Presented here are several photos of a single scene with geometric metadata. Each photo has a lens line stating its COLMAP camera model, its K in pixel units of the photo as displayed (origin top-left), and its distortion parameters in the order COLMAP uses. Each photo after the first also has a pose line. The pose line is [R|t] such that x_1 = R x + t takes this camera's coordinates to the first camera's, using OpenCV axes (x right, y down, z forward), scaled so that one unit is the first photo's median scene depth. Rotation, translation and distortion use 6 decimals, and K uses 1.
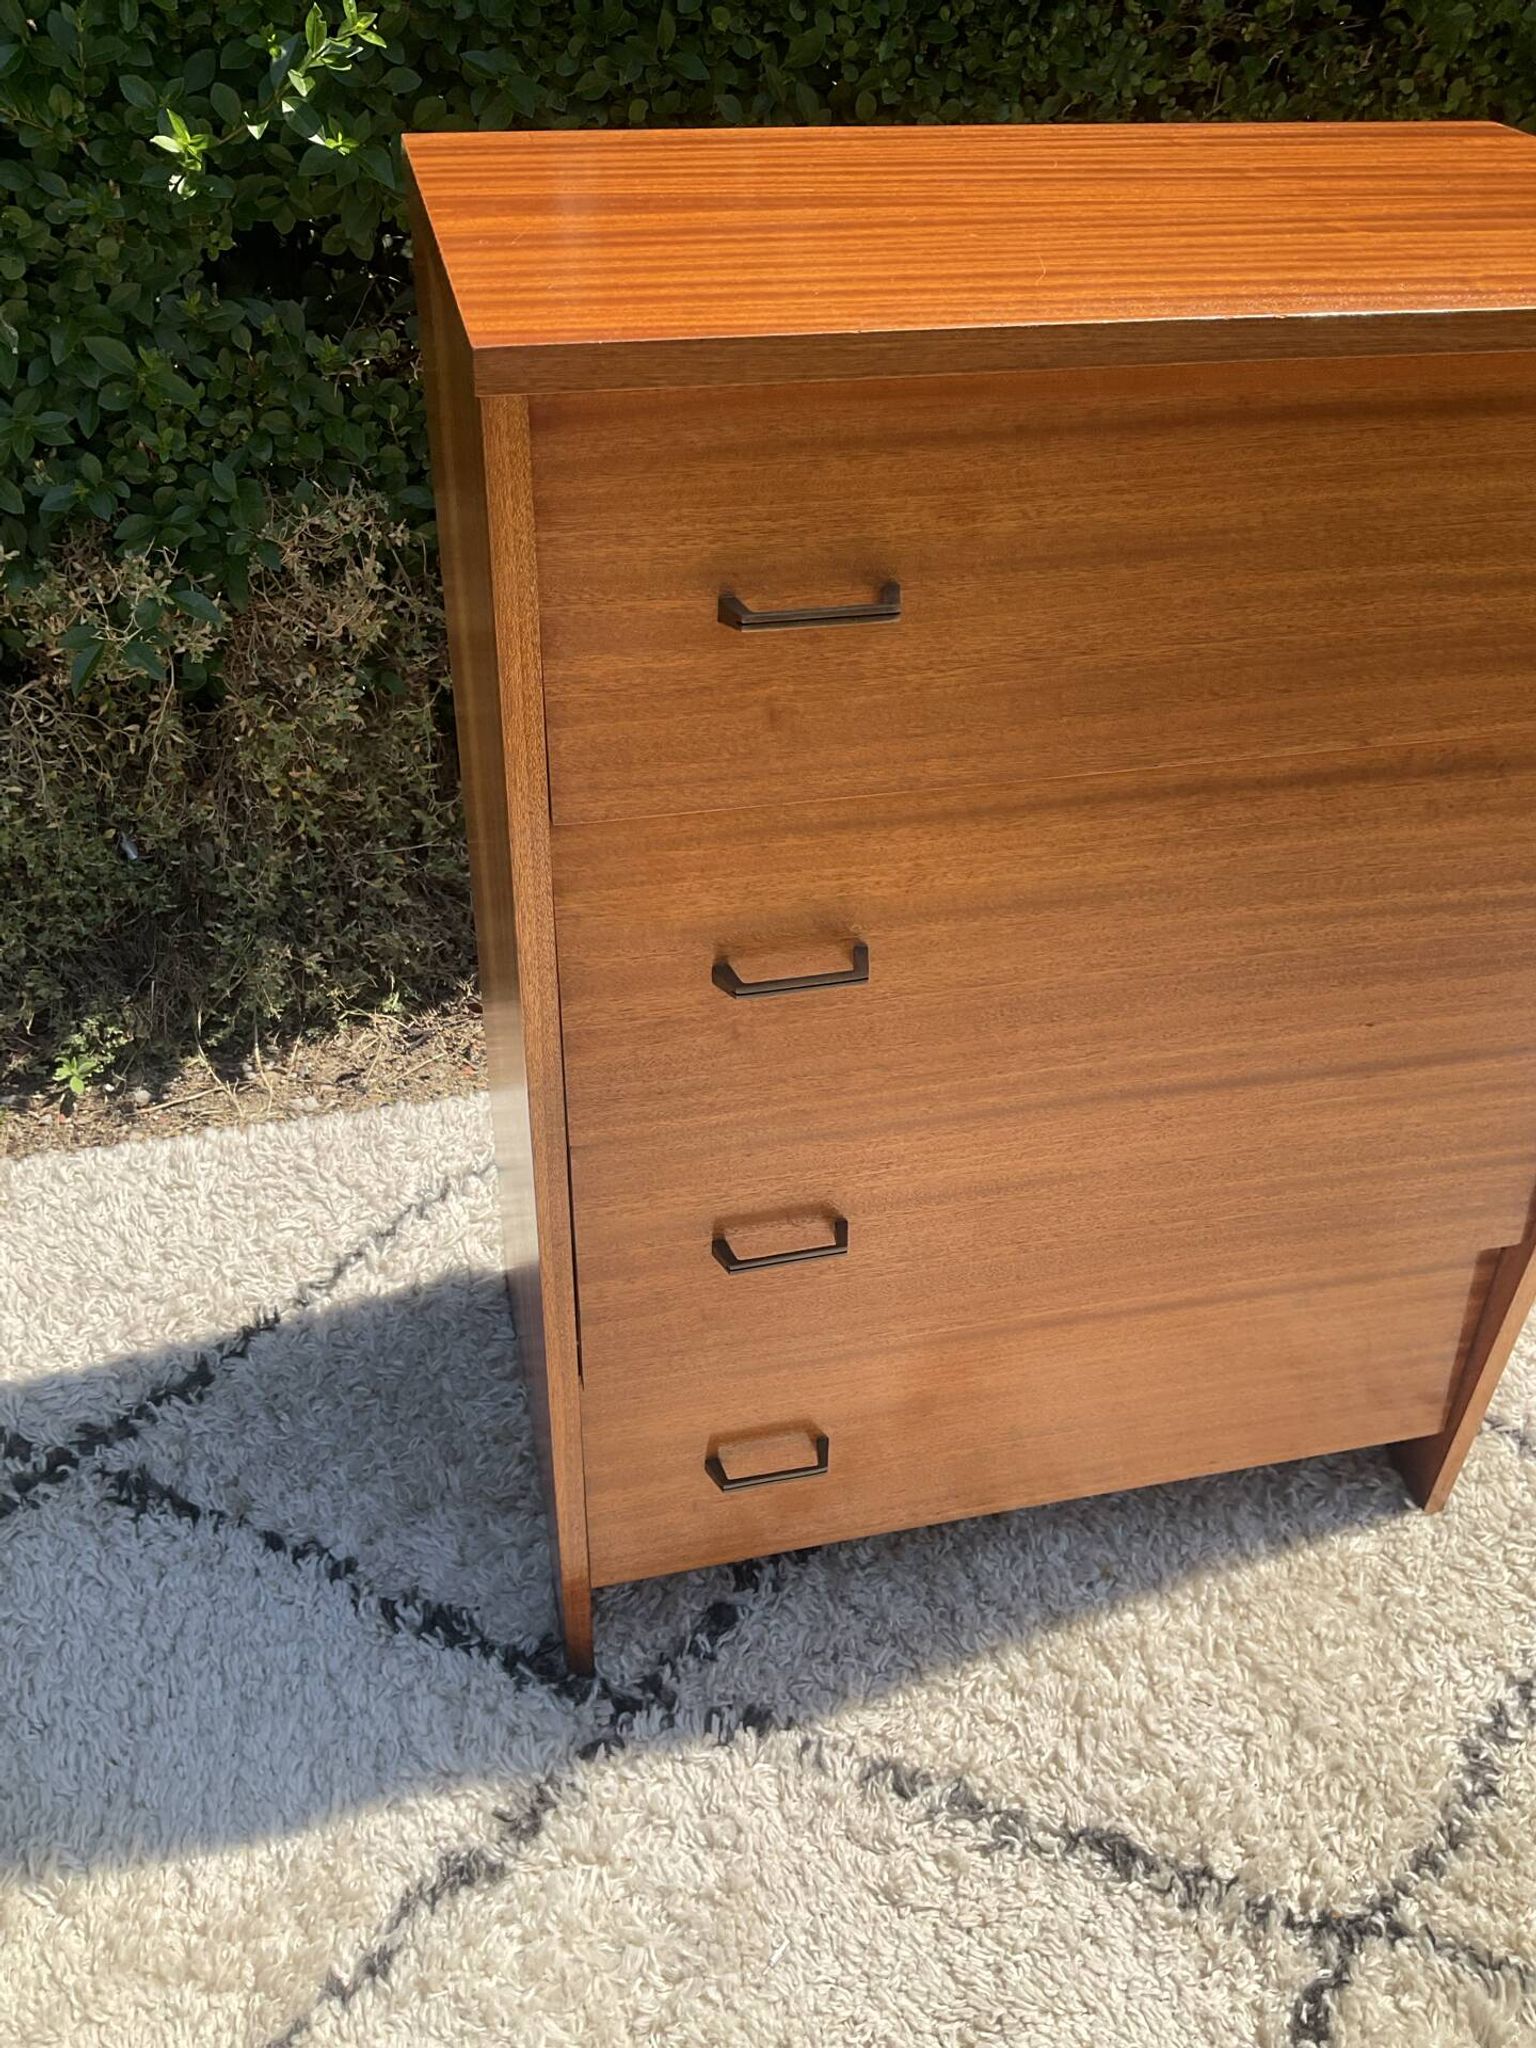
lens RADIAL K [[1717.7, 0, 771.0], [0, 1717.7, 1001.8], [0, 0, 1]] dist [0.071225, -0.144415]
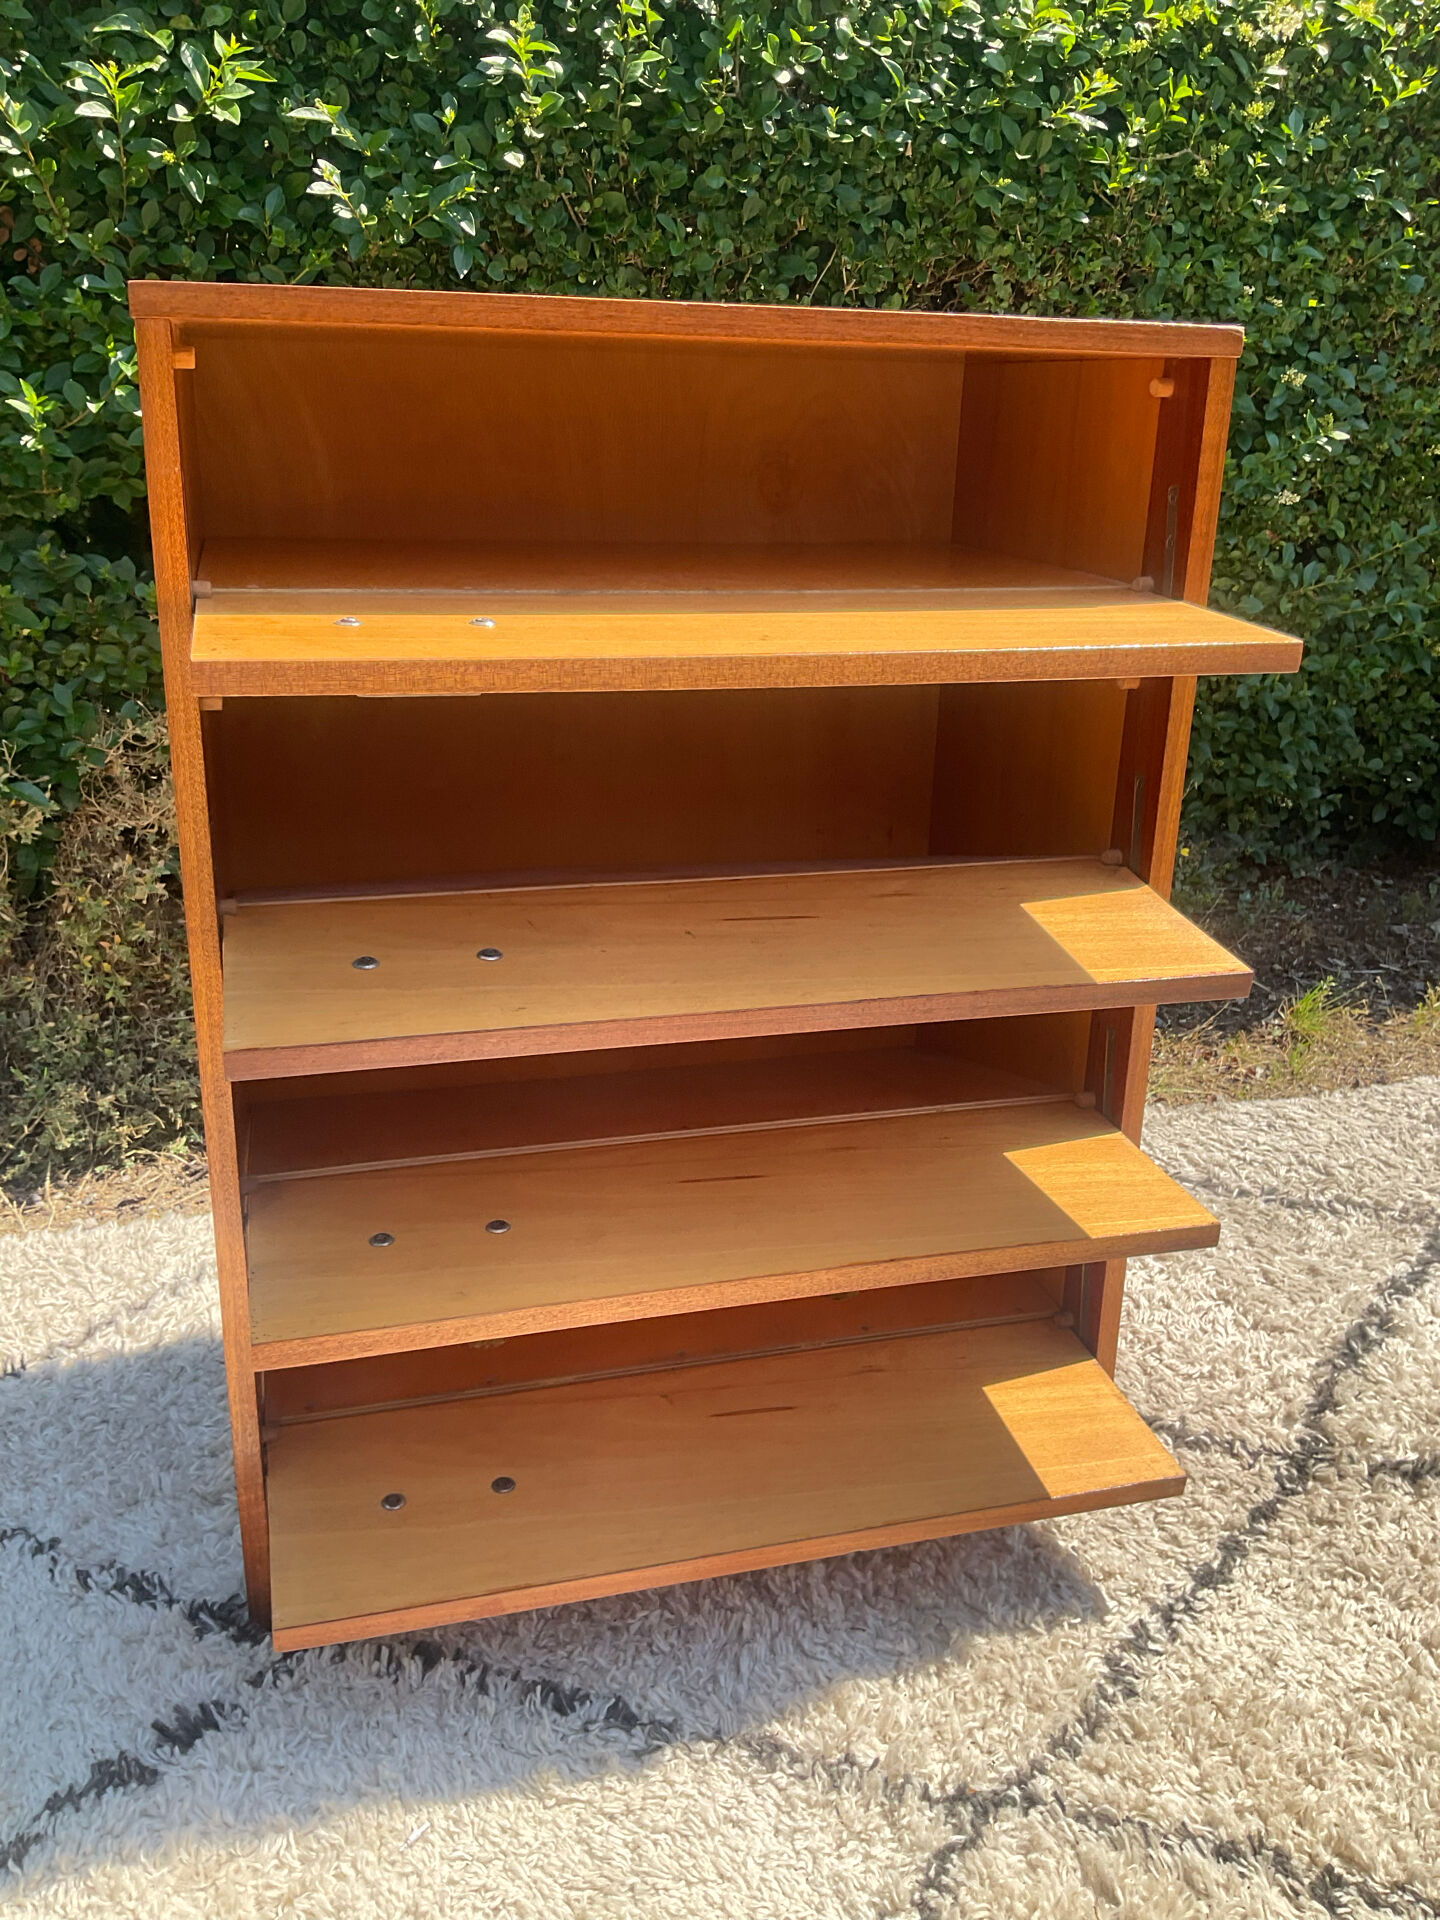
lens RADIAL K [[1613.4, 0, 716.8], [0, 1613.4, 933.6], [0, 0, 1]] dist [0.056859, -0.117785]
pose [[0.999207, -0.019965, 0.034456, 0.135700], [0.029856, 0.948153, -0.316408, 0.308155], [-0.026352, 0.317185, 0.947997, -0.060229]]
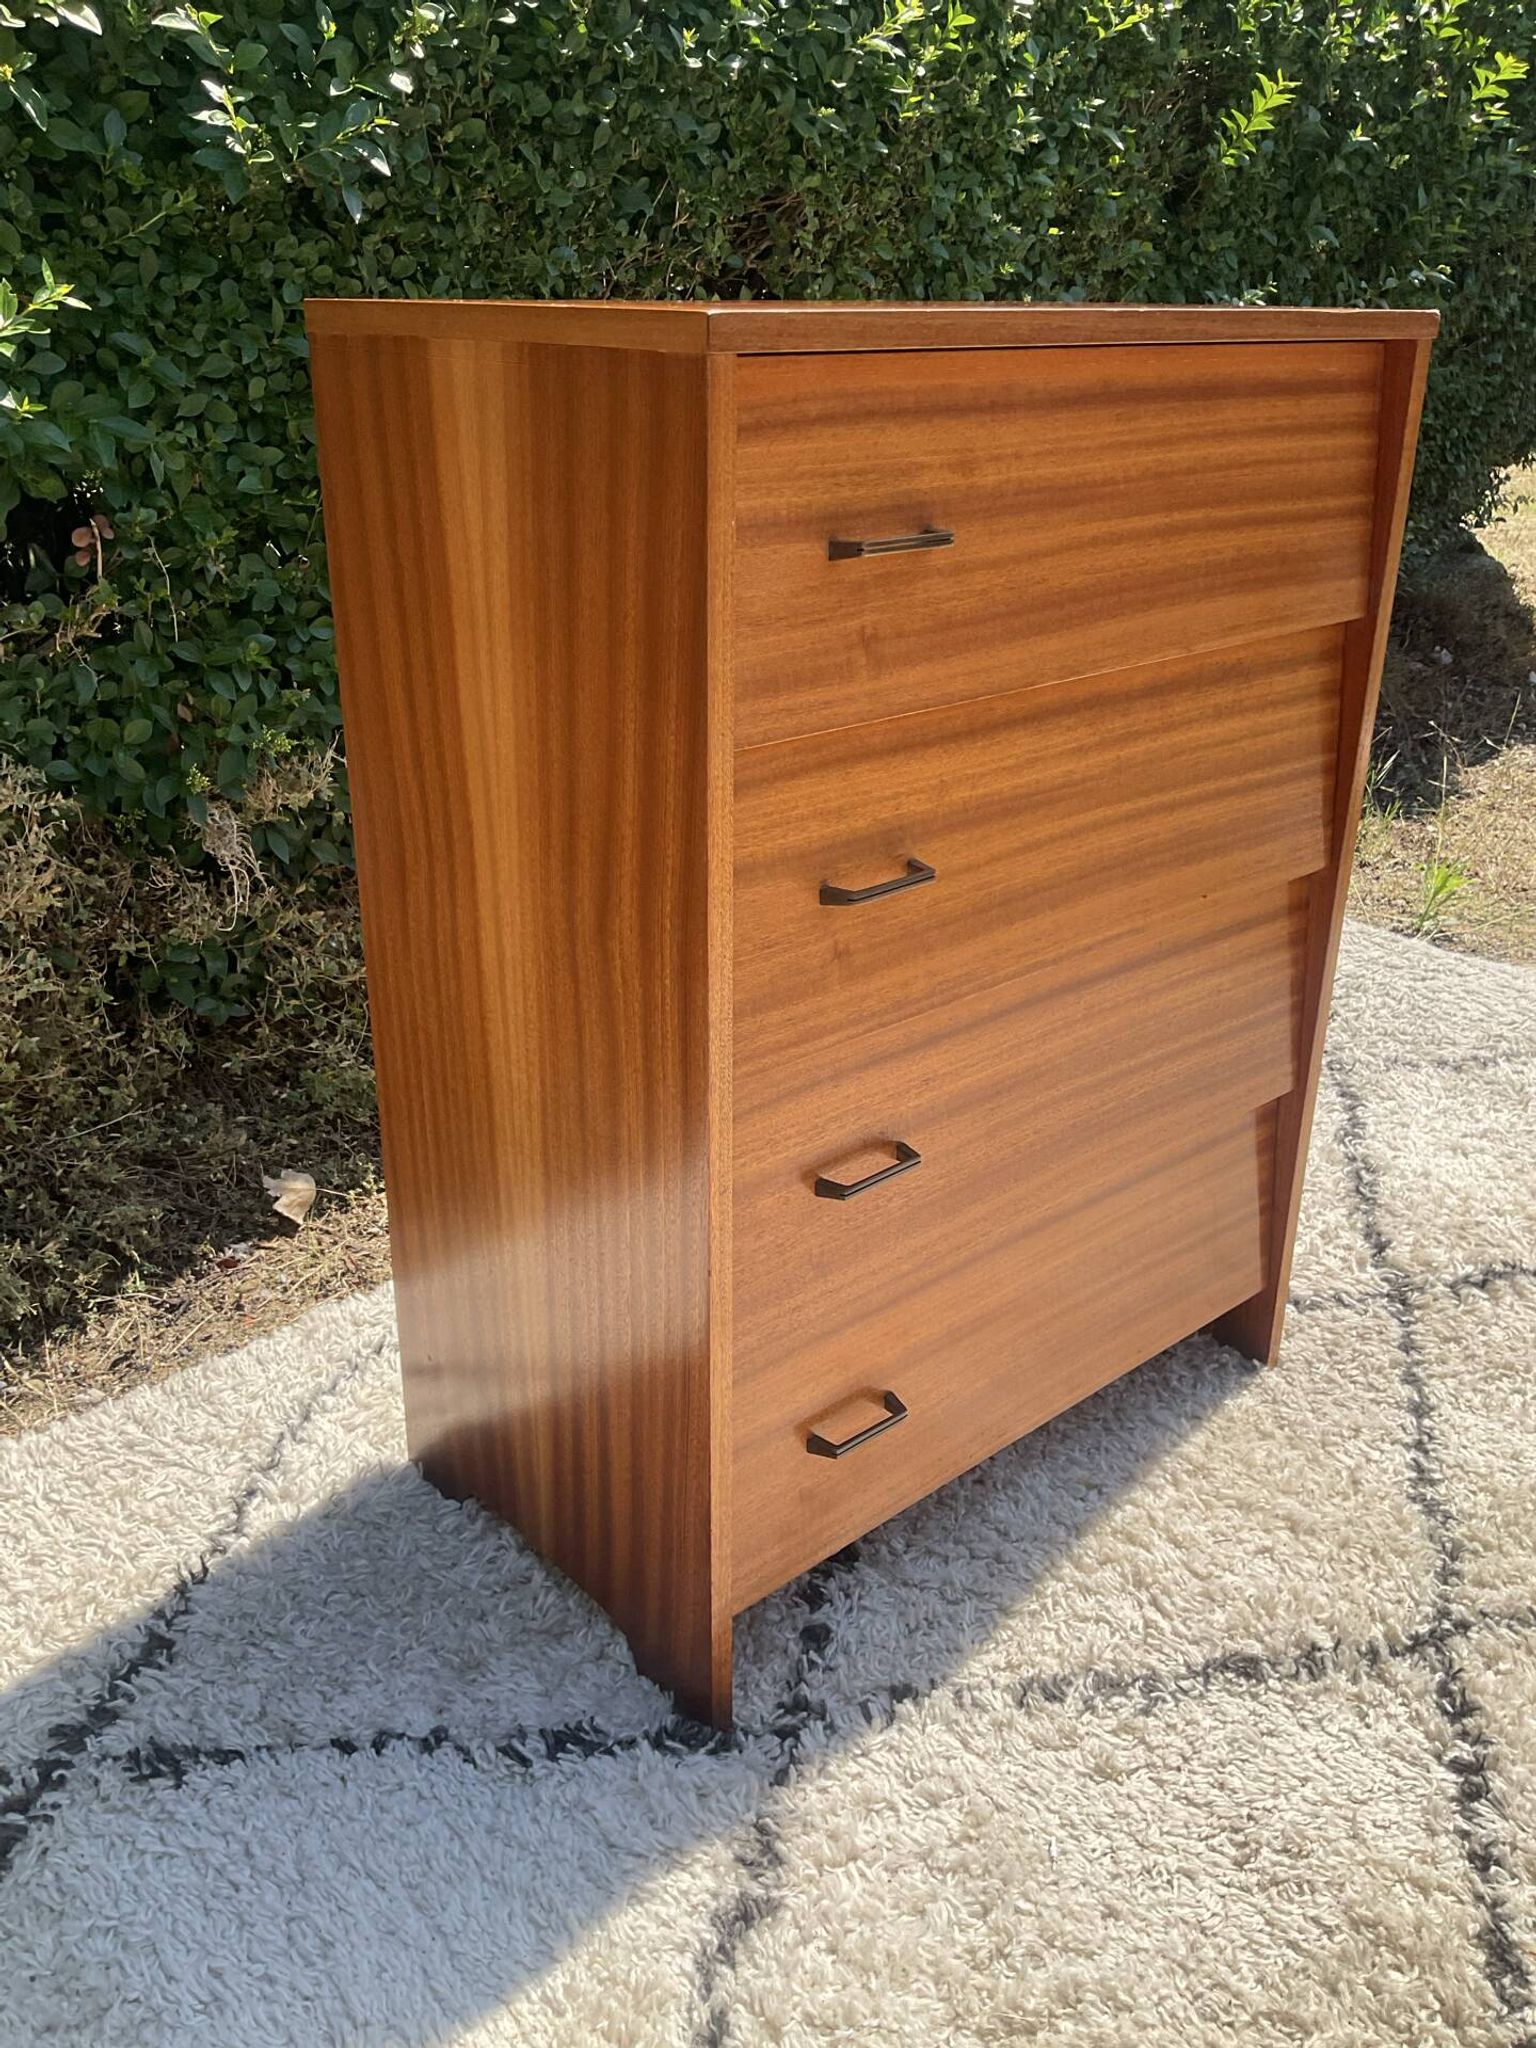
lens RADIAL K [[1721.0, 0, 764.5], [0, 1721.0, 995.9], [0, 0, 1]] dist [0.056859, -0.117785]
pose [[0.881311, -0.201409, 0.427463, -0.420292], [0.298513, 0.938553, -0.173229, 0.173091], [-0.366307, 0.280272, 0.887280, 0.005183]]
